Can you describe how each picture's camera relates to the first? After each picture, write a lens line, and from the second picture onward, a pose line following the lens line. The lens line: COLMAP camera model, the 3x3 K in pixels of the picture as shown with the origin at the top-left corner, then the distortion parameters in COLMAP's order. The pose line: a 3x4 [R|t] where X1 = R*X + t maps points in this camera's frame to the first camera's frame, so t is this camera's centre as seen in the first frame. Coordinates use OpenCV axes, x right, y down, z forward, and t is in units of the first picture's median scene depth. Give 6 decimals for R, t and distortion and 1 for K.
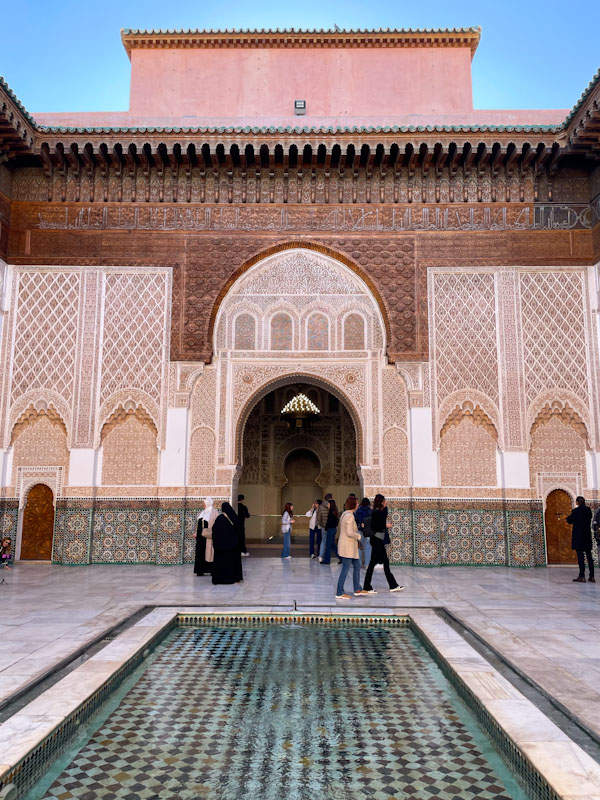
lens RADIAL K [[608.0, 0, 302.8], [0, 608.0, 398.0], [0, 0, 1]] dist [0.008646, 0.004455]
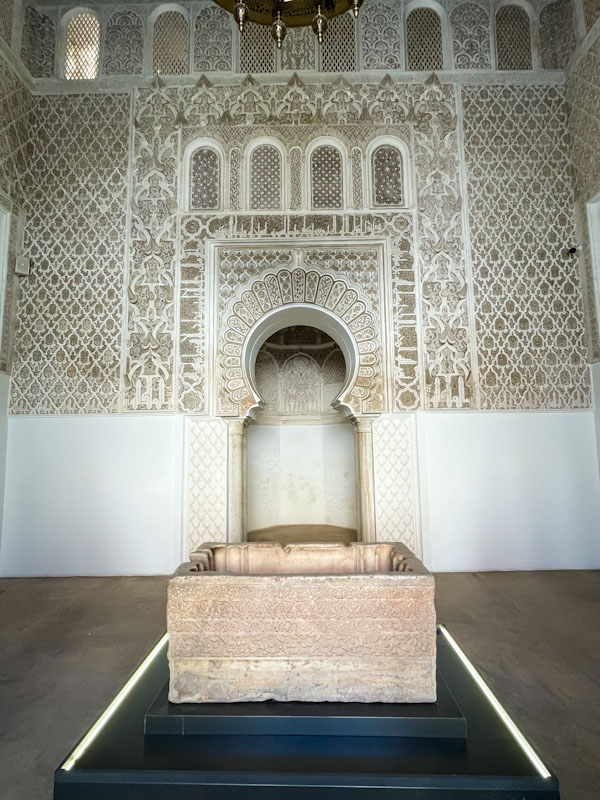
lens RADIAL K [[398.2, 0, 299.9], [0, 398.2, 403.3], [0, 0, 1]] dist [0.000647, 0.000019]
pose [[0.999898, -0.012531, -0.006917, 0.000470], [0.012853, 0.998733, 0.048647, 0.126137], [0.006299, -0.048731, 0.998792, 0.774776]]
